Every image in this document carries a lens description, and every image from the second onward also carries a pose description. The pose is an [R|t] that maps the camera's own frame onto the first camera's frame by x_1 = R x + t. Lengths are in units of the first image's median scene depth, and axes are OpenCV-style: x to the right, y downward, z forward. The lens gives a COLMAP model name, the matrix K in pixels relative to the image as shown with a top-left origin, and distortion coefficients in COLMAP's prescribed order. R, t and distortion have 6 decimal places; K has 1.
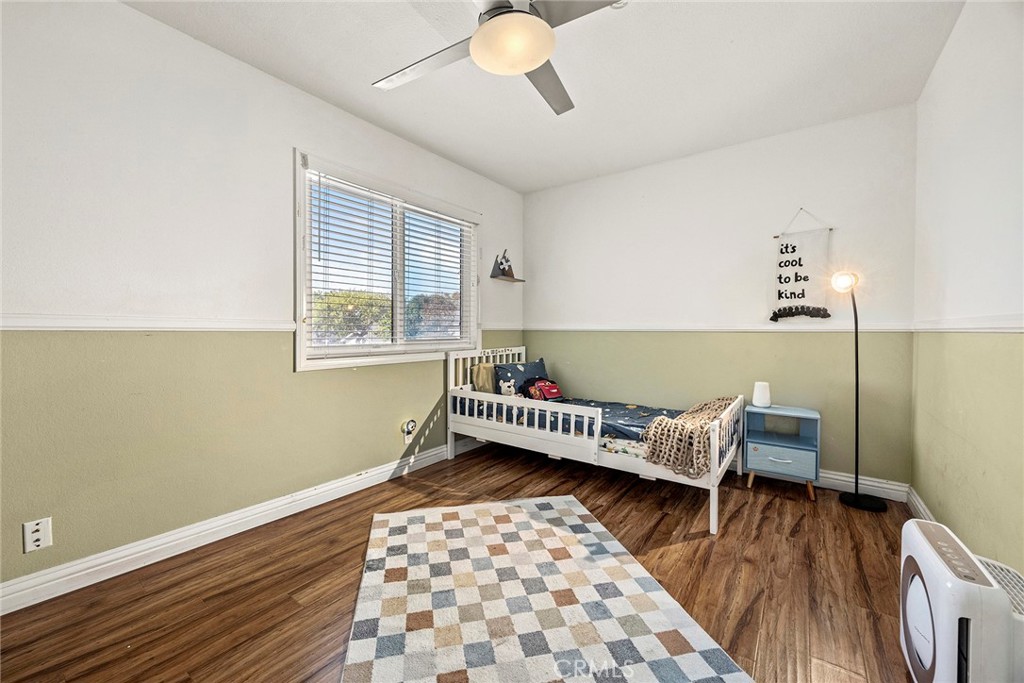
lens RADIAL K [[418.5, 0, 510.2], [0, 418.5, 334.3], [0, 0, 1]] dist [0.002349, 0.000189]
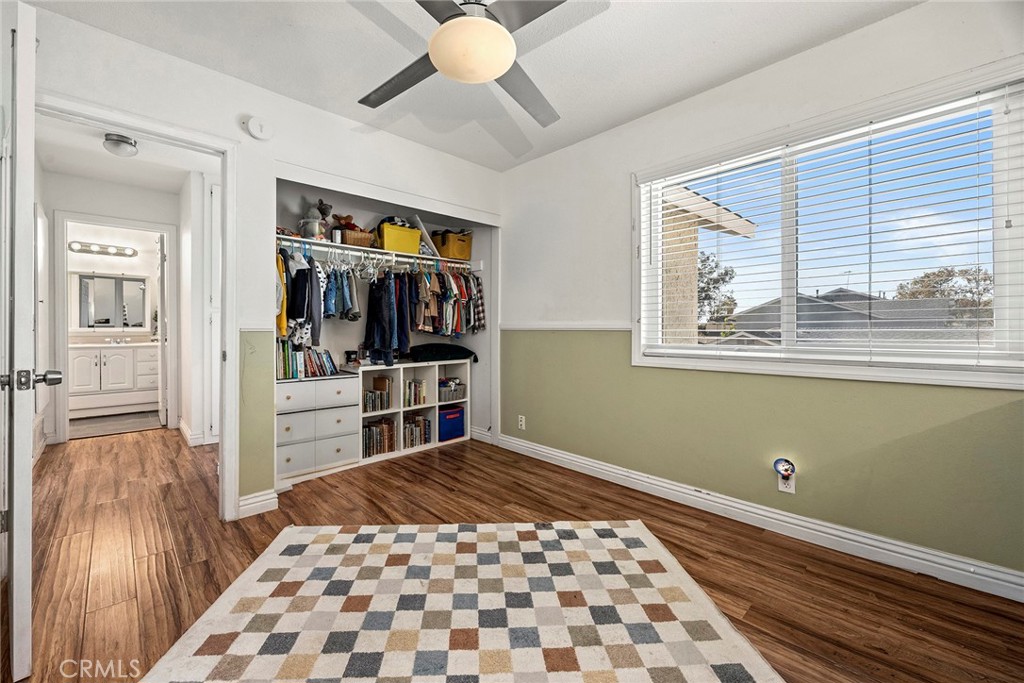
lens RADIAL K [[418.5, 0, 510.2], [0, 418.5, 334.3], [0, 0, 1]] dist [0.002349, 0.000189]
pose [[-0.202296, 0.005317, -0.979310, 0.821068], [-0.005943, 0.999960, 0.006656, -0.000985], [0.979306, 0.007167, -0.202256, 1.094718]]
